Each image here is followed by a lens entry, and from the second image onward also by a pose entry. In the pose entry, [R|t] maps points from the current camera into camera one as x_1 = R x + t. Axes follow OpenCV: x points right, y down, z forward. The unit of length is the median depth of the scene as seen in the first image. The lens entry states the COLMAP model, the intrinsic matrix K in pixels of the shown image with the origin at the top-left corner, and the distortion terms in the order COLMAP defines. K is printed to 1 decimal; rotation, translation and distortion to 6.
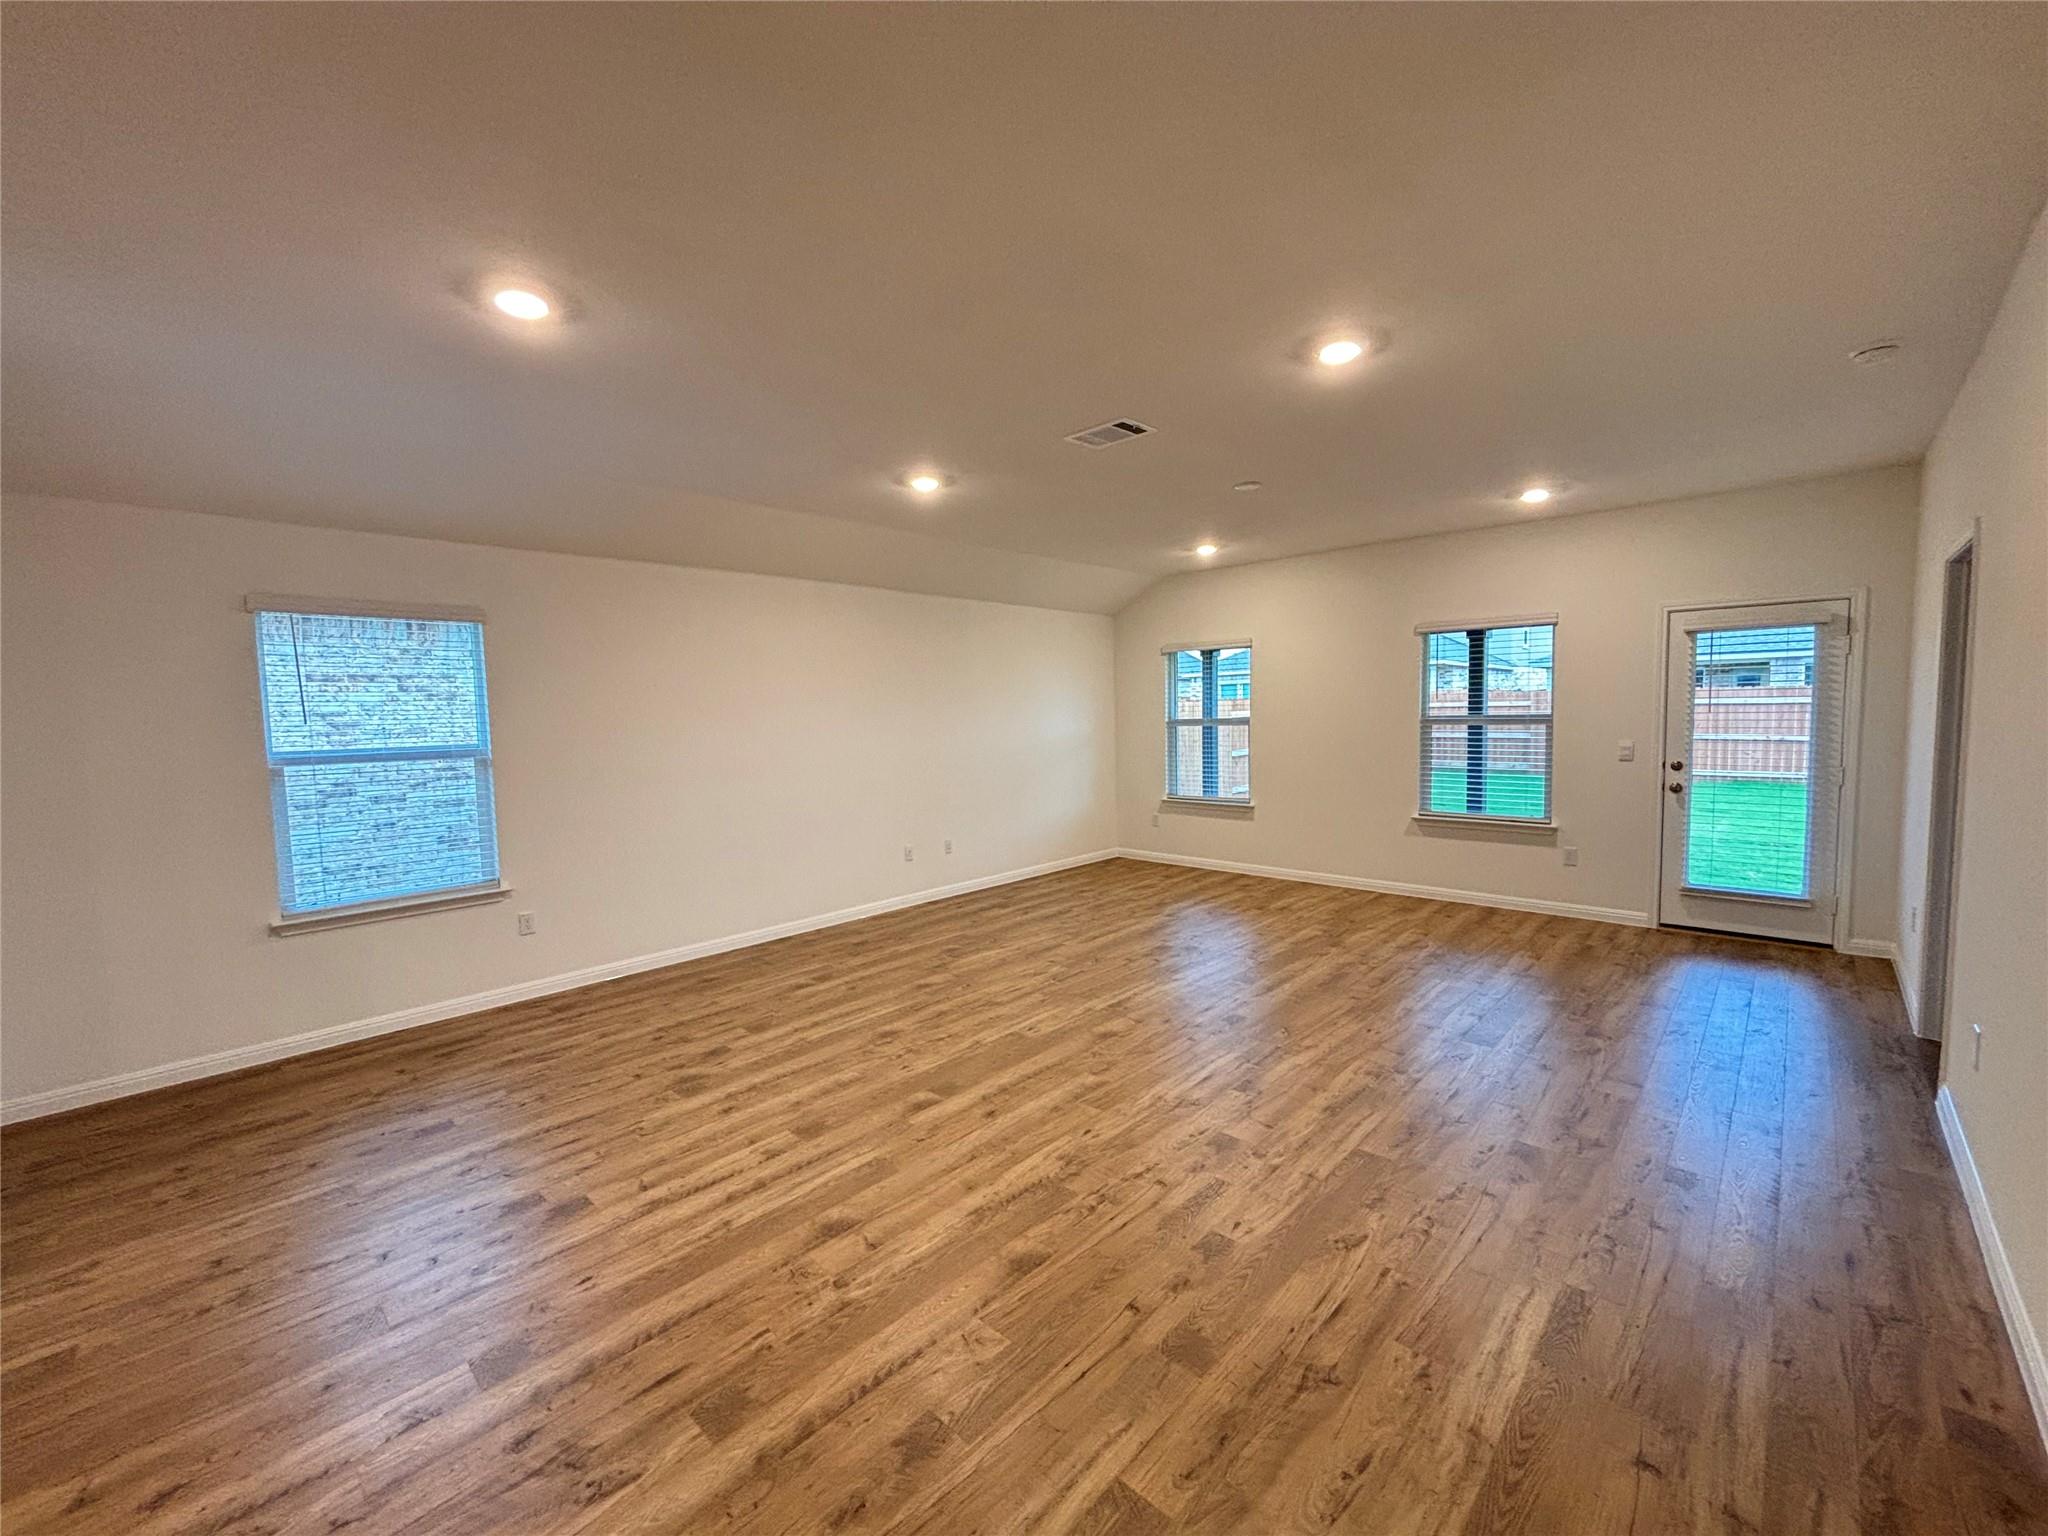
lens RADIAL K [[823.8, 0, 1024.0], [0, 823.8, 768.0], [0, 0, 1]] dist [0.003218, -0.008279]
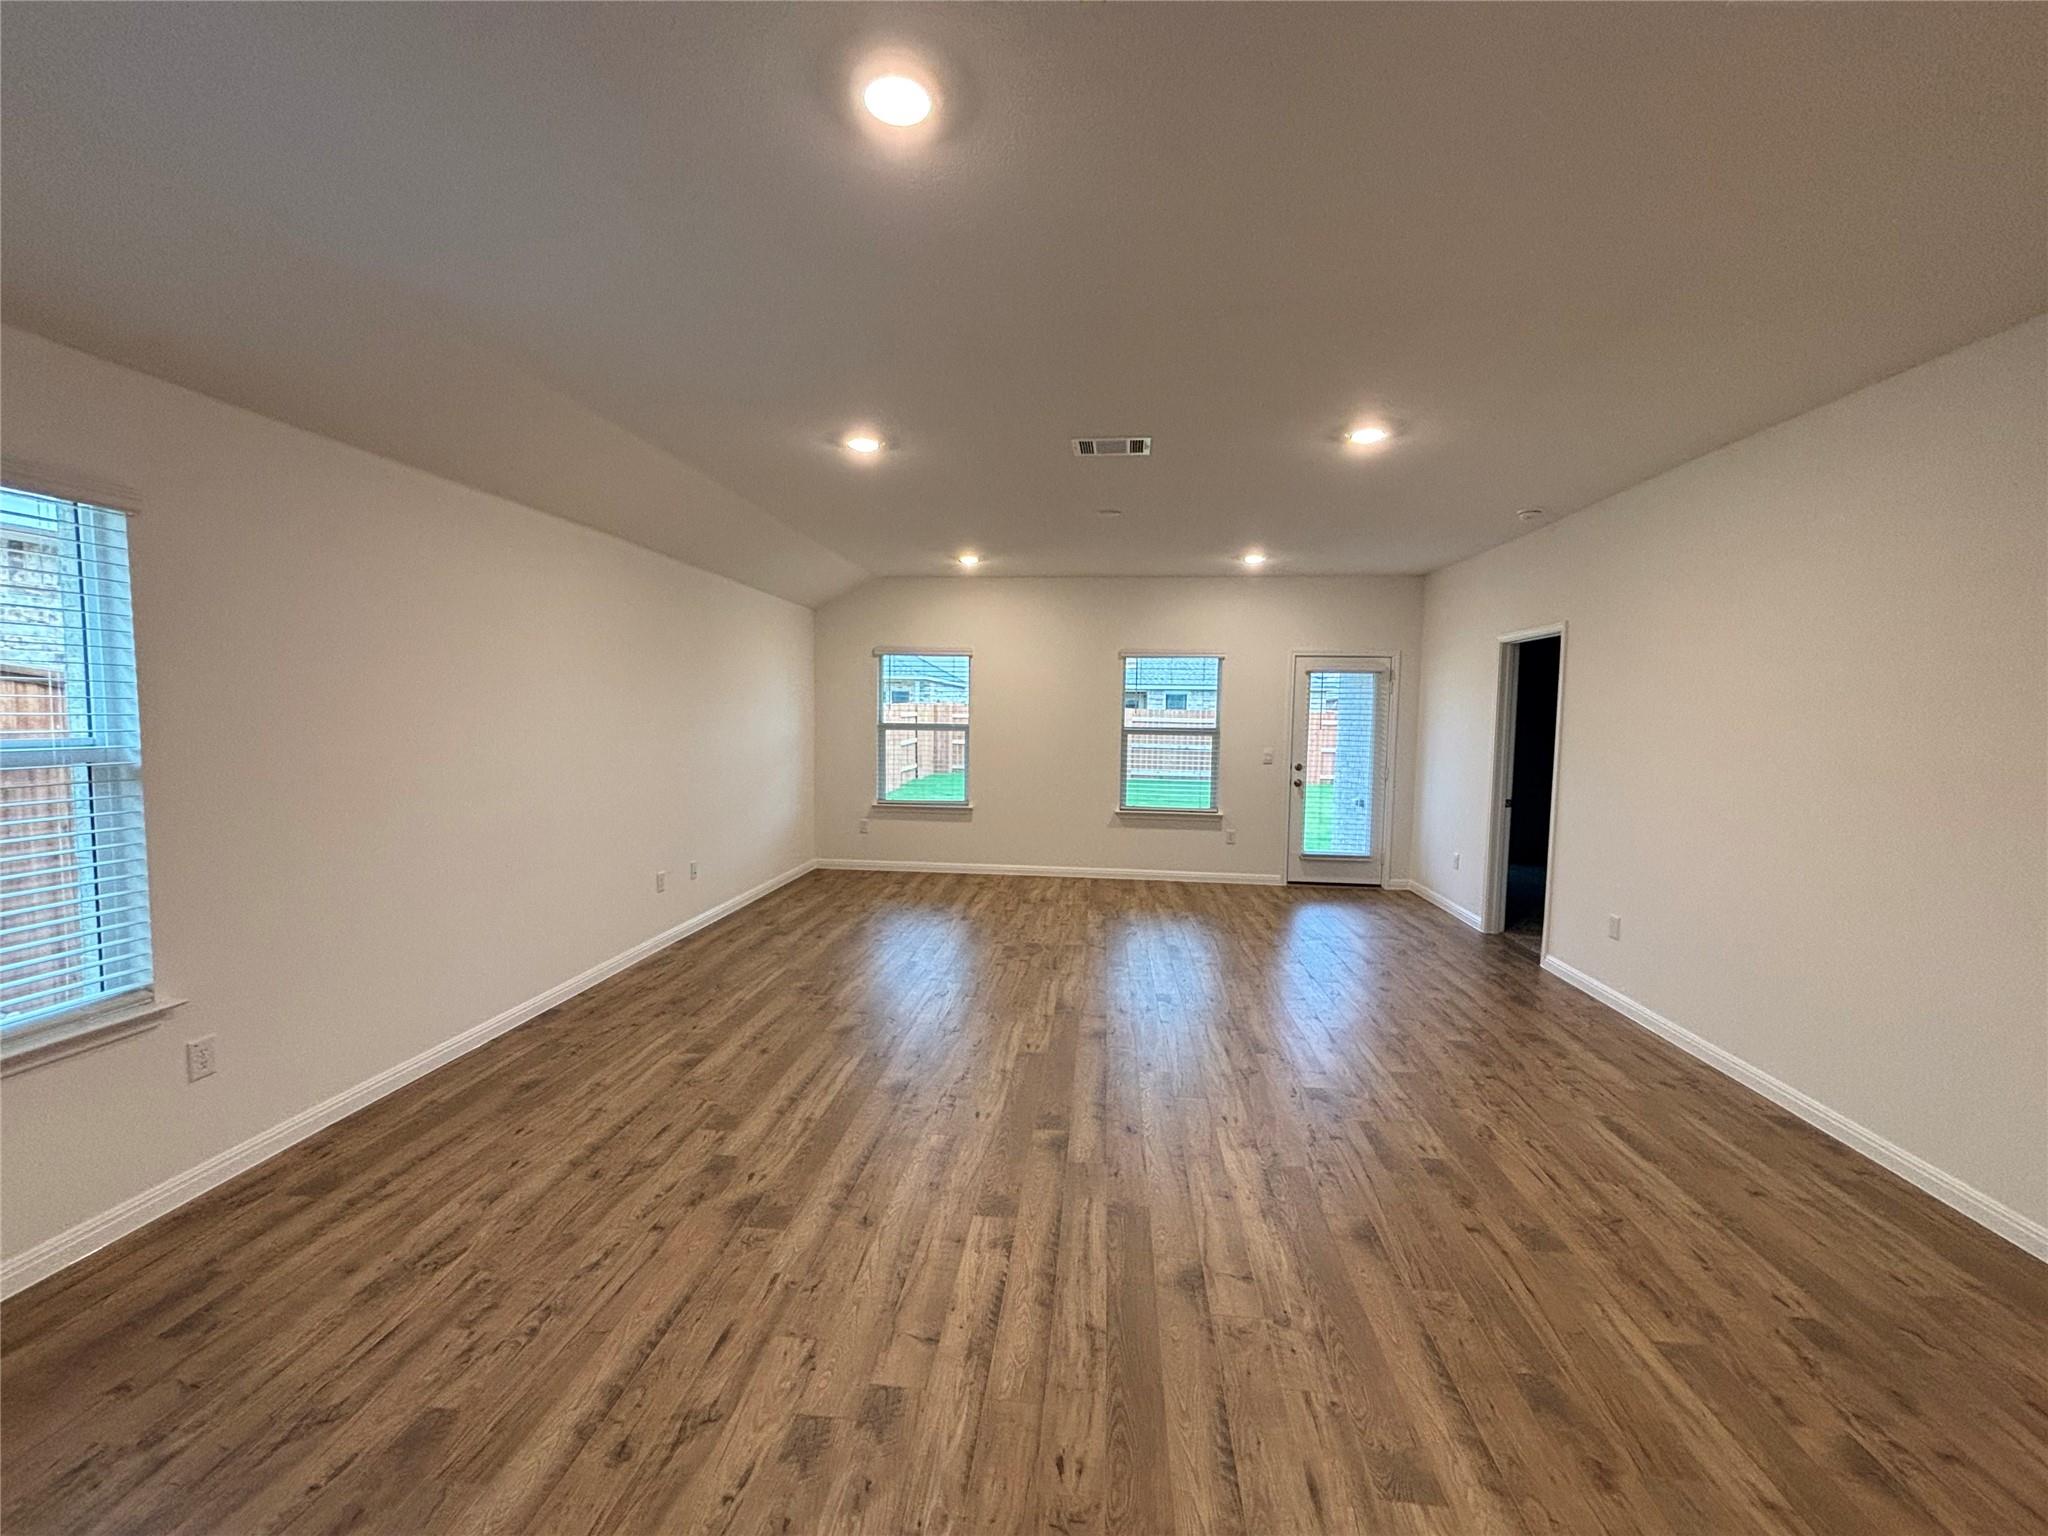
lens RADIAL K [[822.2, 0, 1028.5], [0, 822.2, 771.6], [0, 0, 1]] dist [-0.000572, -0.000209]
pose [[0.792292, -0.008944, 0.610077, -0.509307], [0.009620, 0.999951, 0.002166, -0.003165], [-0.610066, 0.004153, 0.792339, 0.215830]]
